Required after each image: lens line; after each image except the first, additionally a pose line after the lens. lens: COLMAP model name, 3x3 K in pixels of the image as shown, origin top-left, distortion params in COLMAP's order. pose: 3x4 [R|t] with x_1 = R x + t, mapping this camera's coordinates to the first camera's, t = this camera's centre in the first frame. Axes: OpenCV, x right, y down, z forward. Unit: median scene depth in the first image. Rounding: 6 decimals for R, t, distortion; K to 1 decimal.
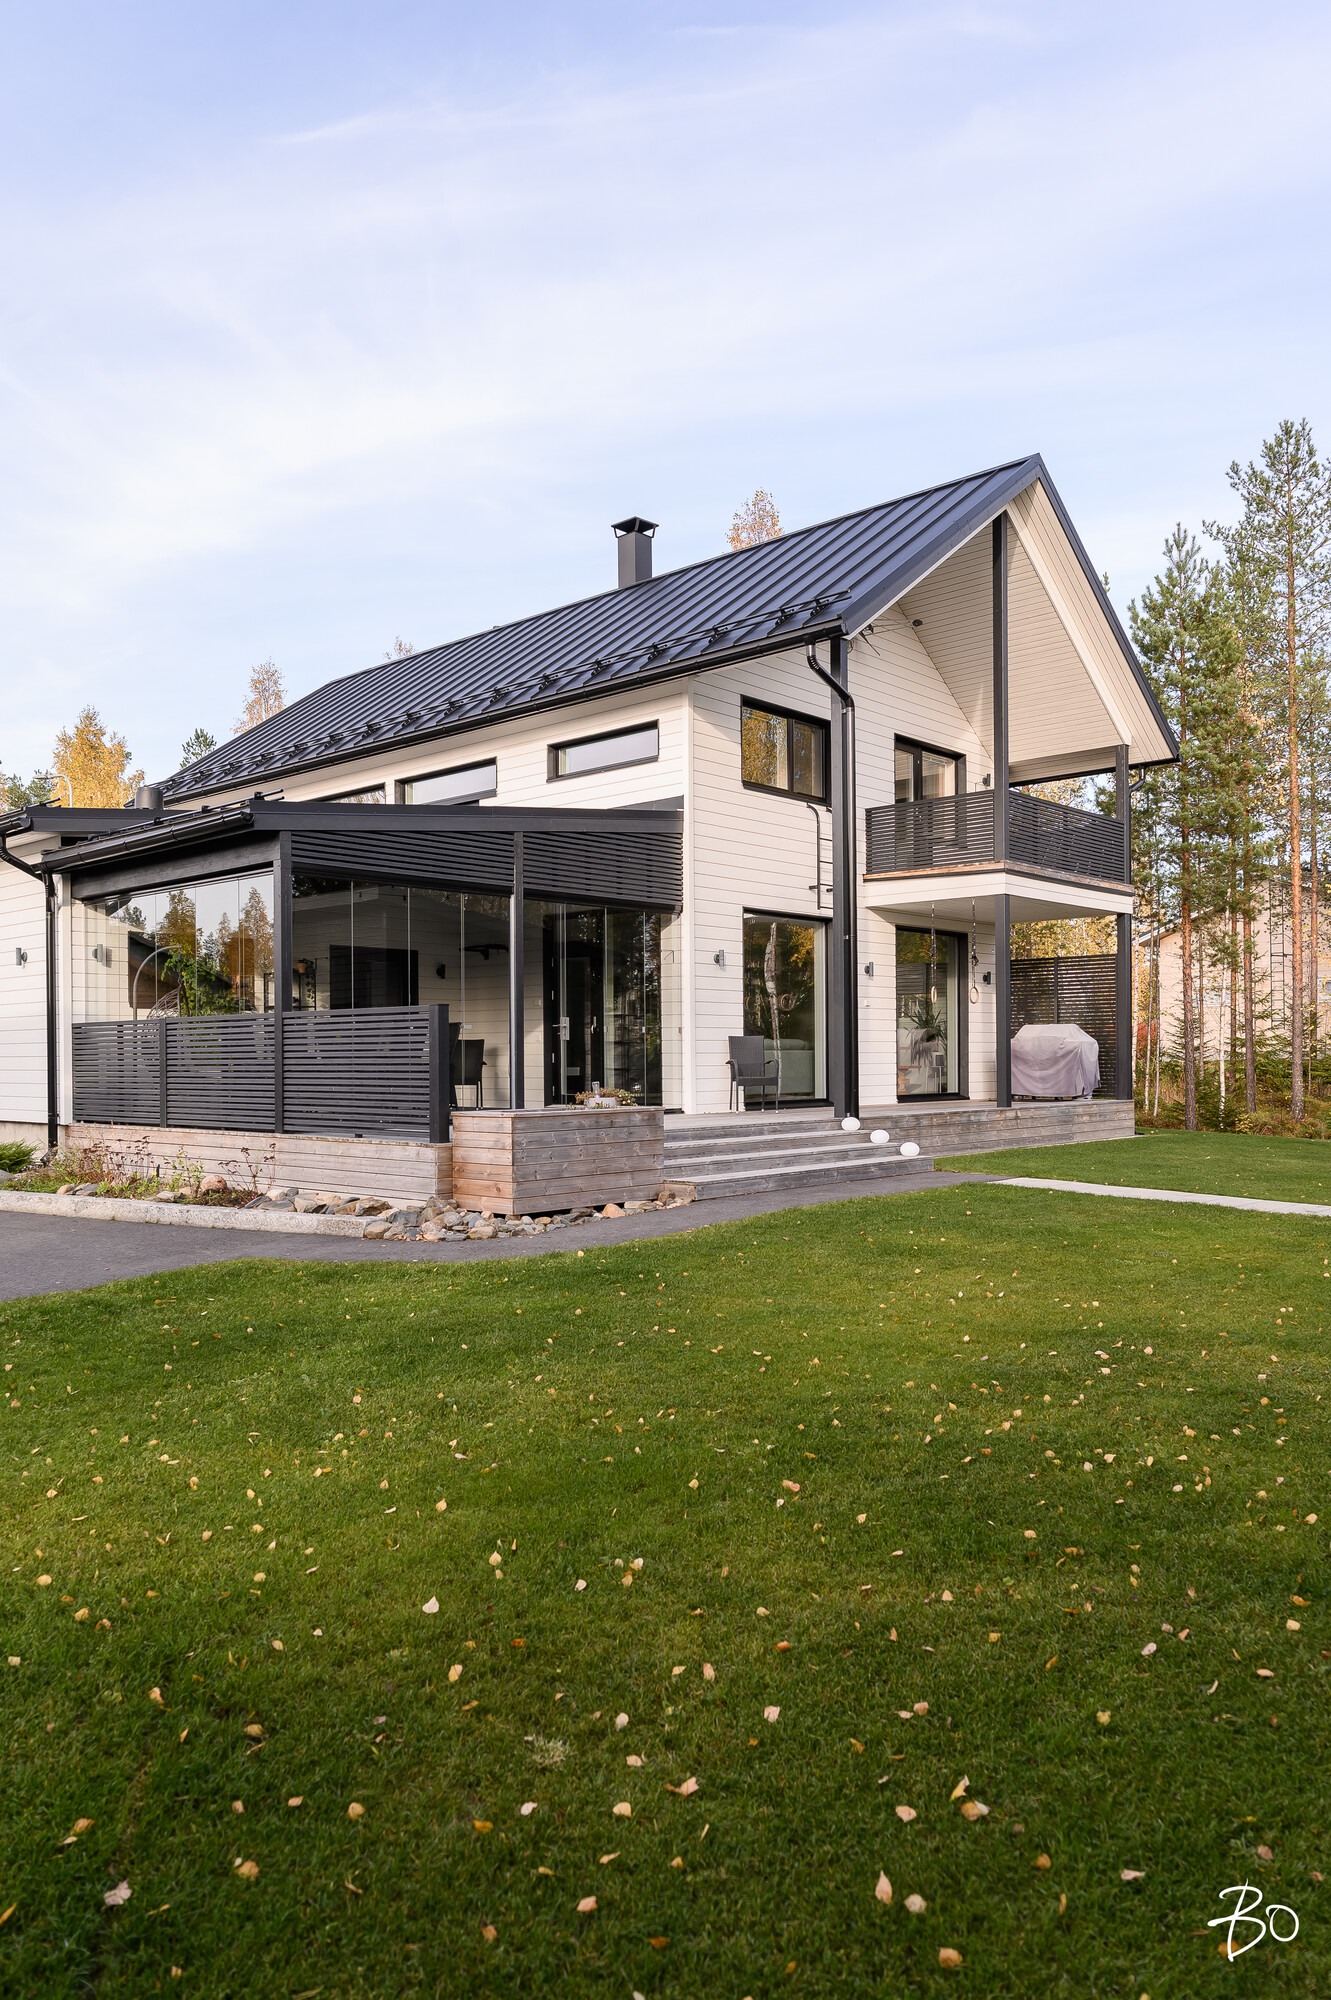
lens RADIAL K [[1396.4, 0, 694.7], [0, 1396.4, 1051.3], [0, 0, 1]] dist [-0.000153, -0.003763]
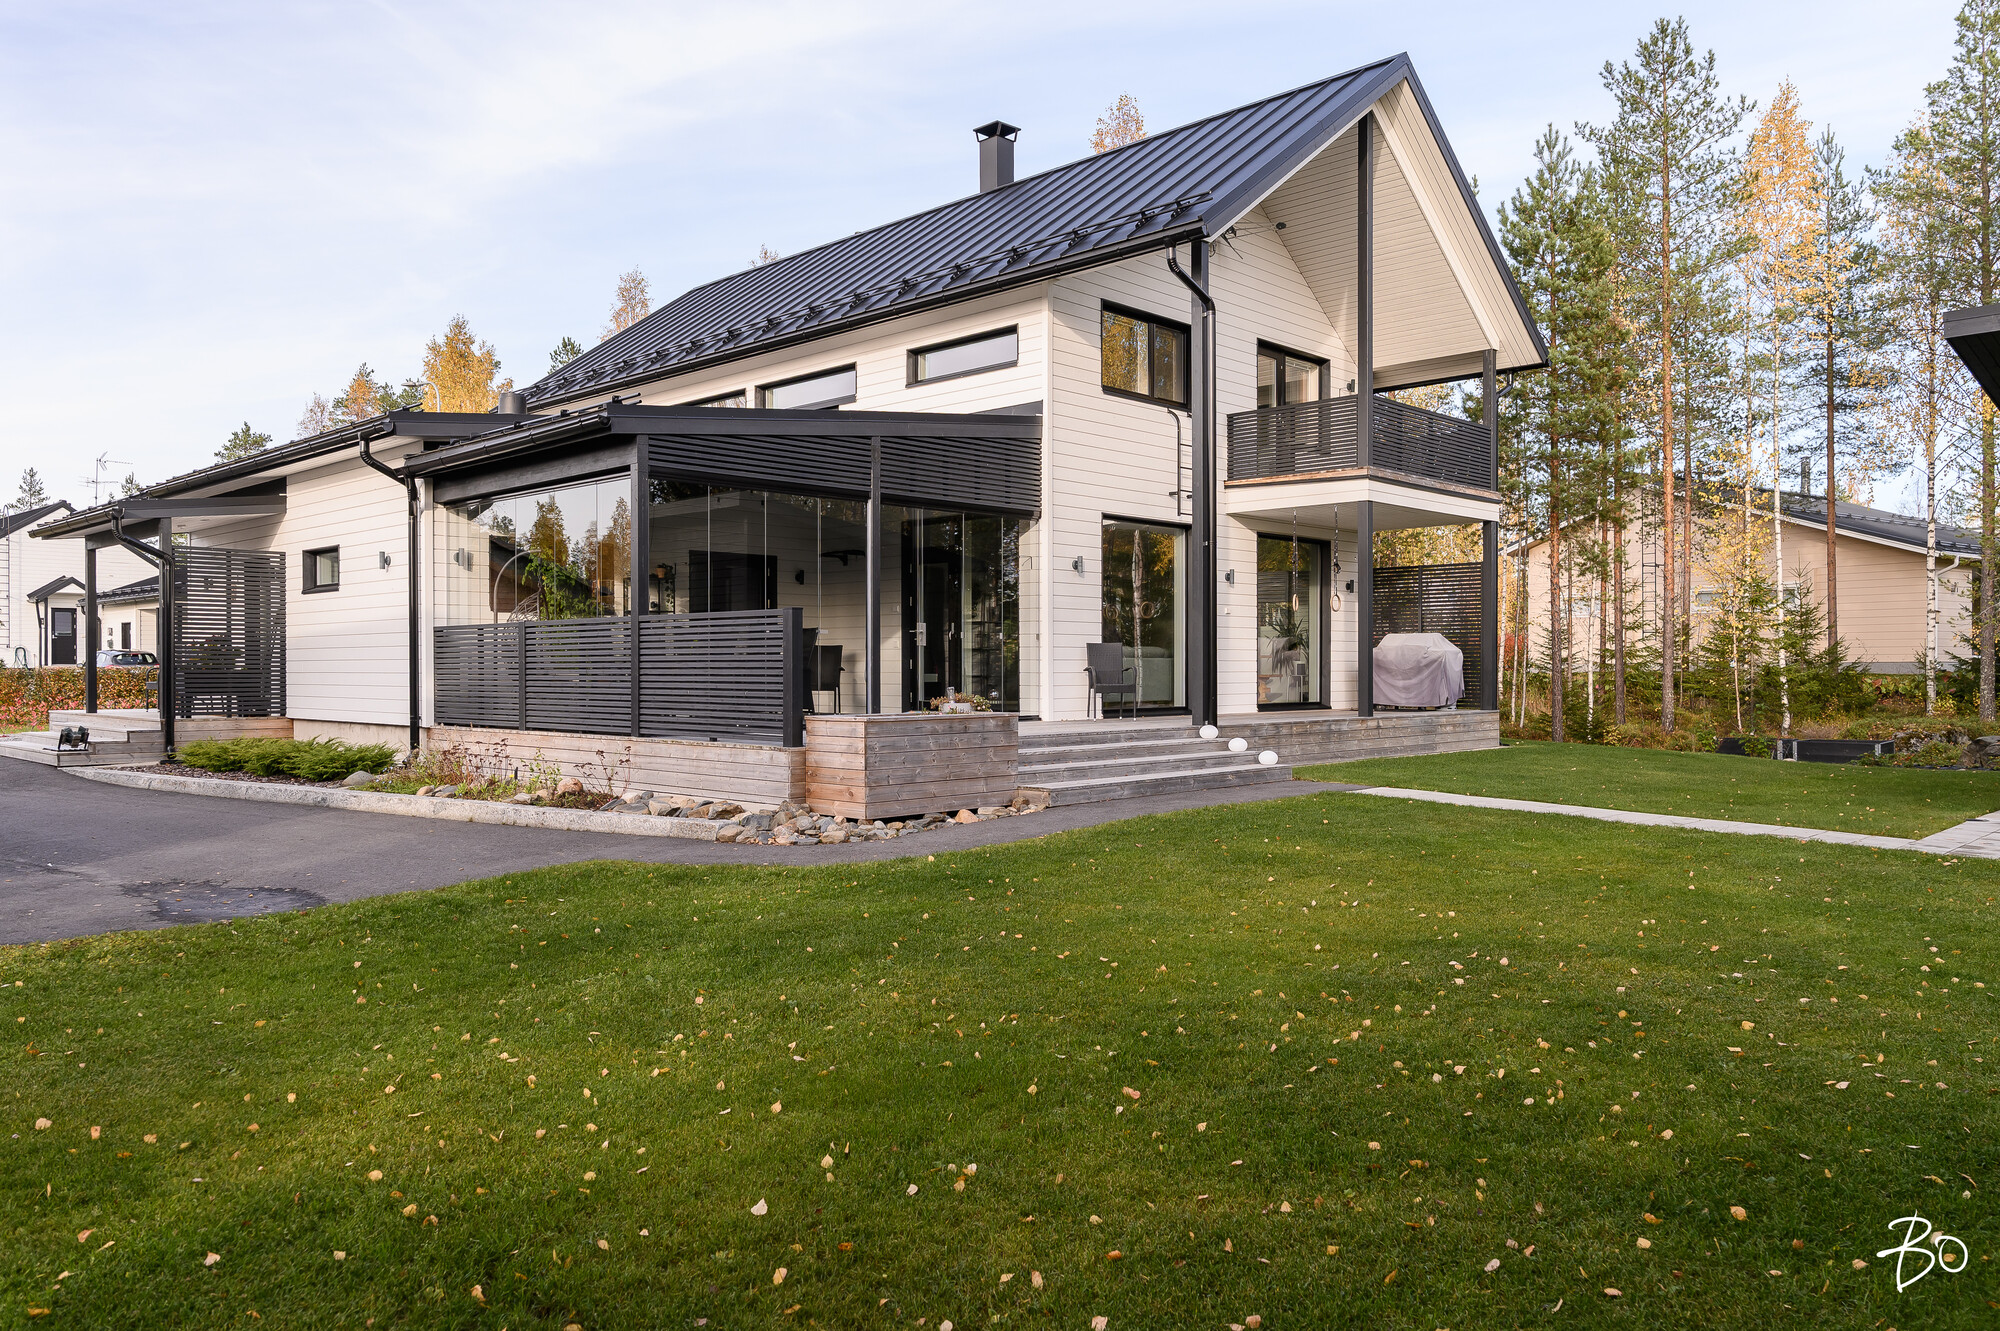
lens RADIAL K [[1396.4, 0, 1015.2], [0, 1396.4, 671.7], [0, 0, 1]] dist [-0.000153, -0.003763]
pose [[0.999497, 0.005595, -0.031207, 0.004793], [-0.005352, 0.999955, 0.007878, 0.002156], [0.031250, -0.007707, 0.999482, 0.004998]]
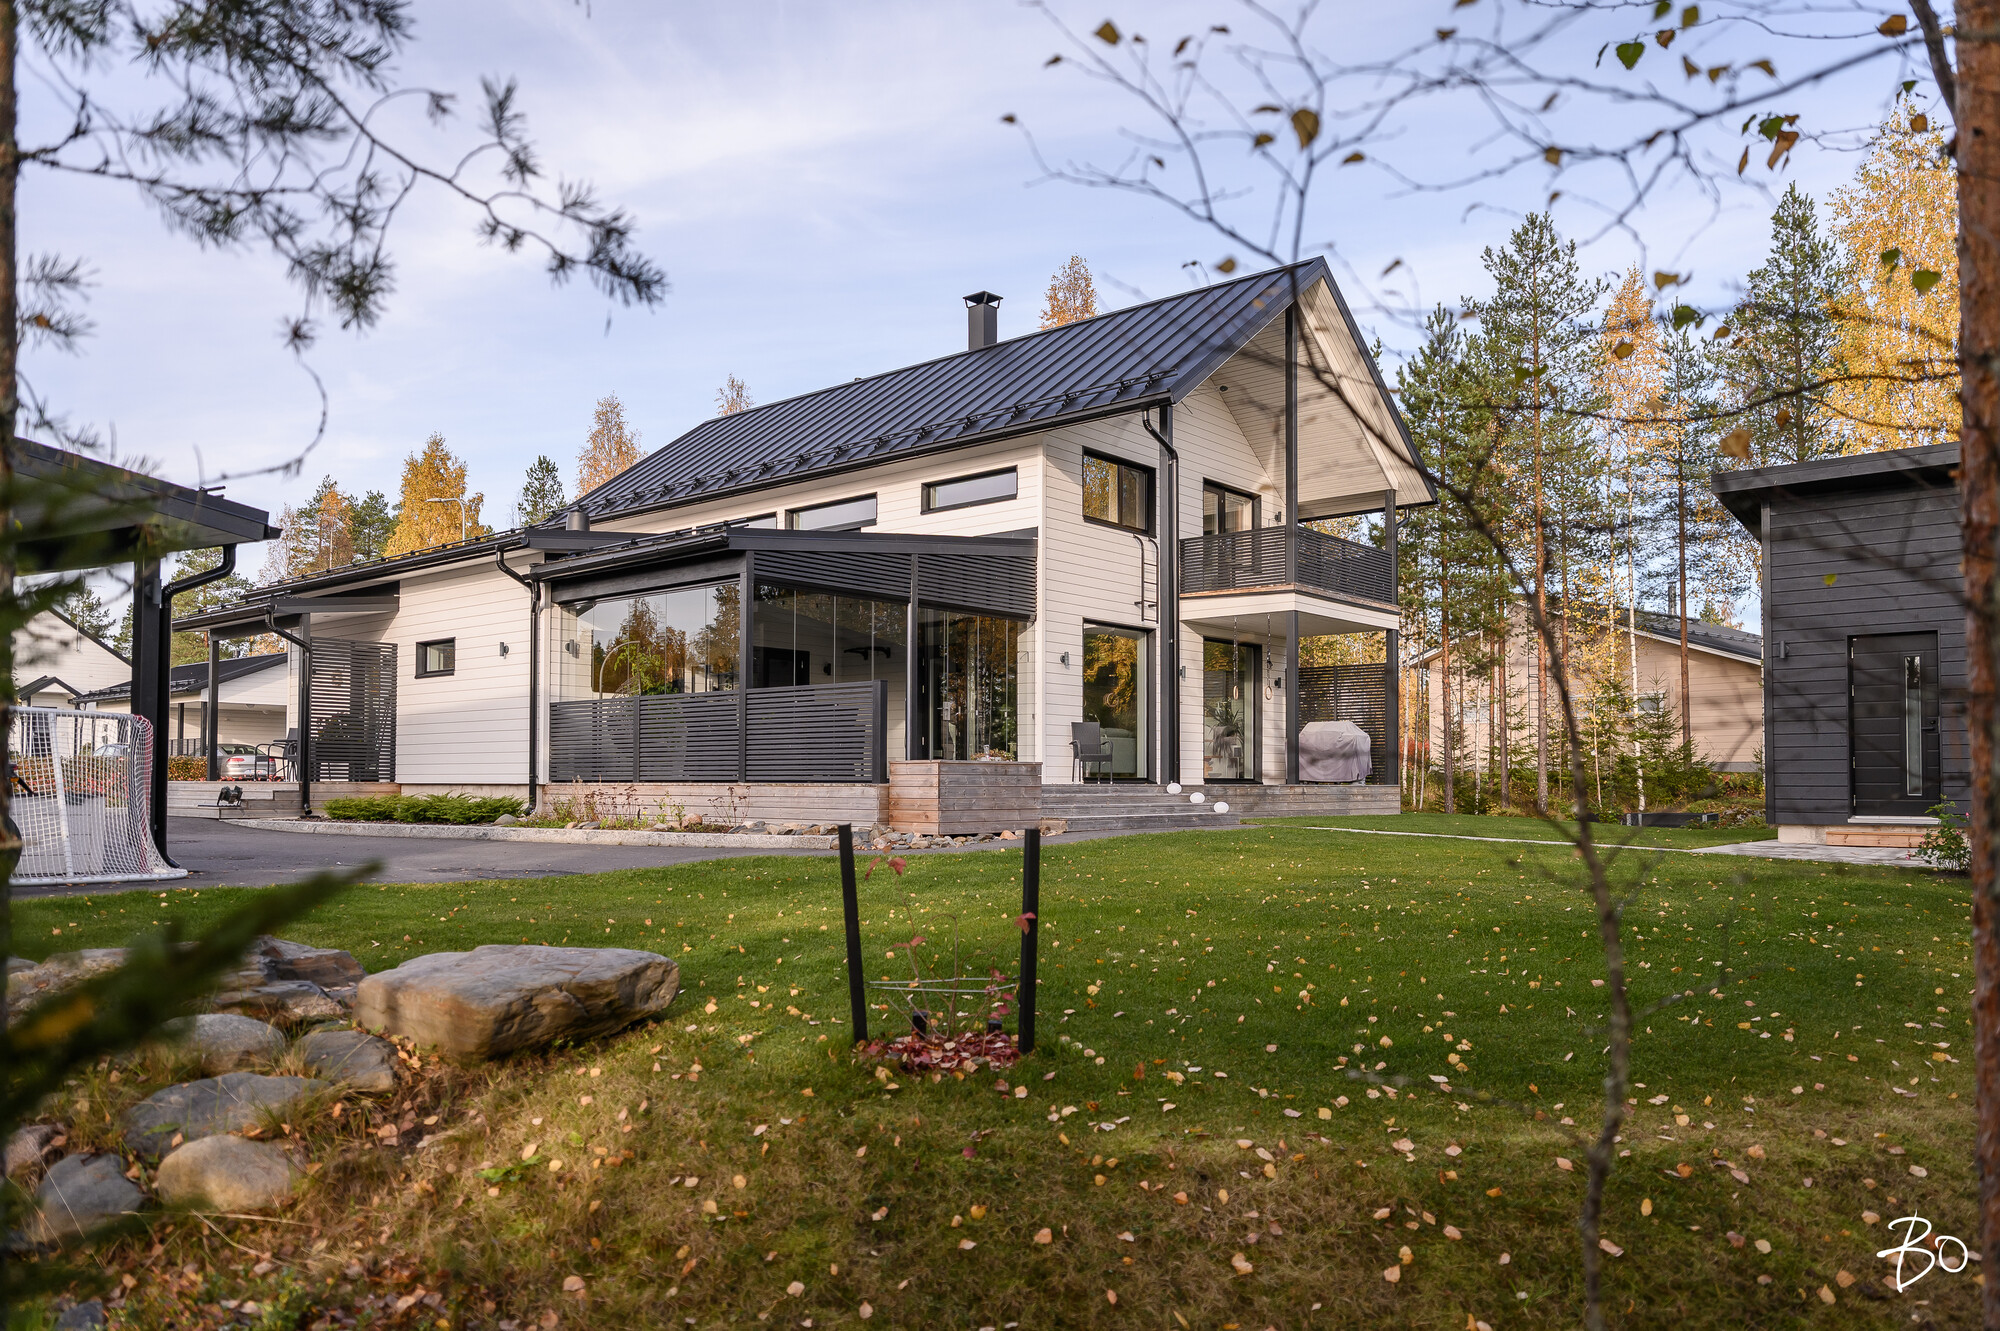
lens RADIAL K [[1396.4, 0, 1026.4], [0, 1396.4, 741.1], [0, 0, 1]] dist [-0.000153, -0.003763]
pose [[0.999321, 0.008834, 0.035758, -0.062045], [-0.007889, 0.999618, -0.026488, 0.040618], [-0.035978, 0.026188, 0.999009, -0.236765]]
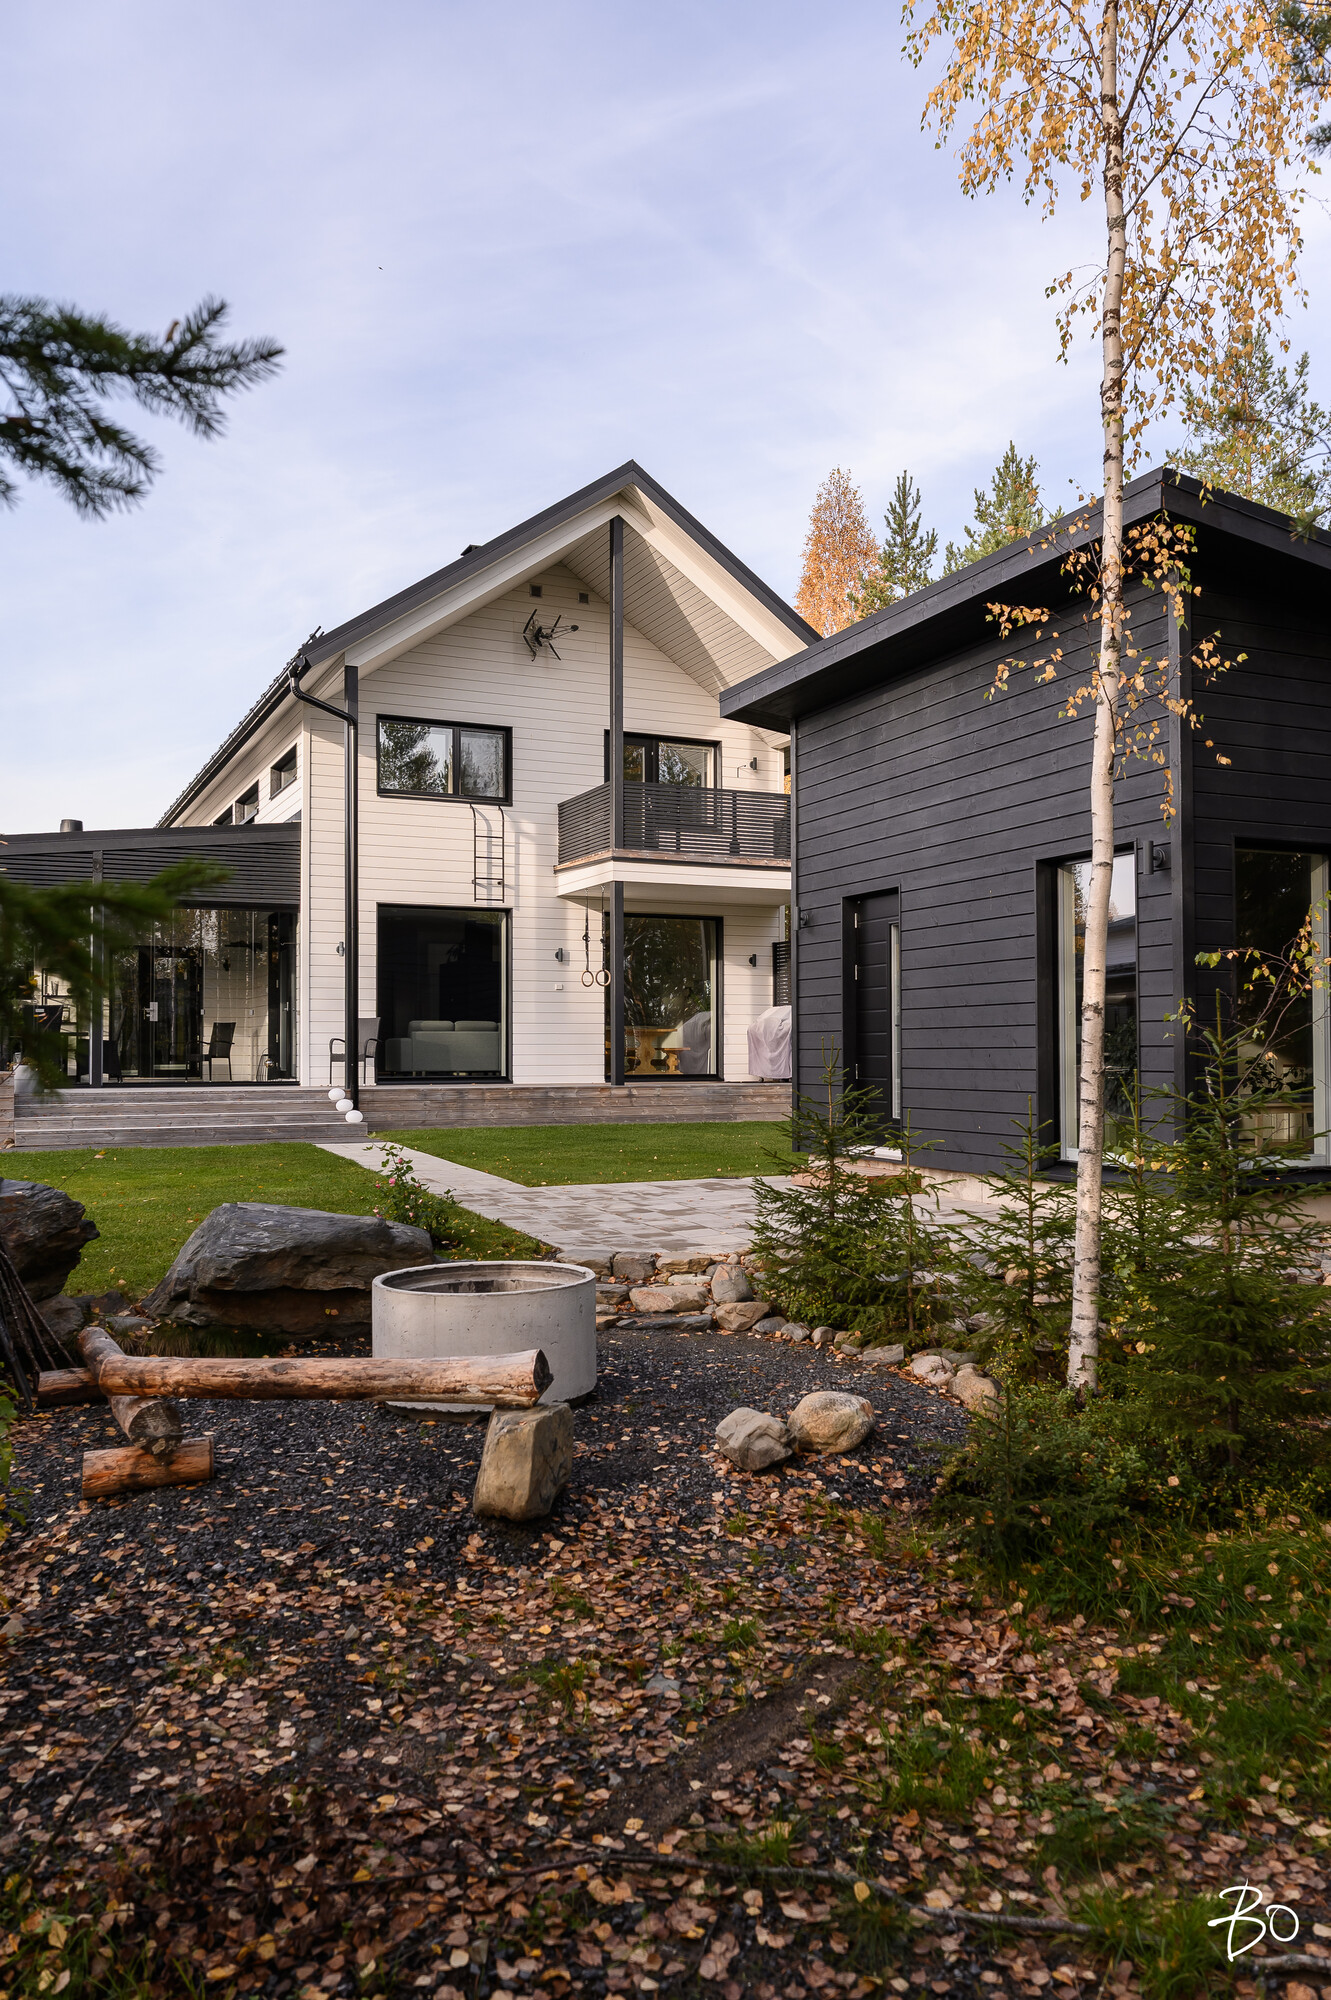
lens RADIAL K [[1468.7, 0, 681.9], [0, 1468.7, 1012.9], [0, 0, 1]] dist [0.005255, -0.006721]
pose [[0.927517, -0.008079, -0.373695, 0.747192], [0.000016, 0.999767, -0.021572, 0.010808], [0.373782, 0.020003, 0.927301, 0.003407]]
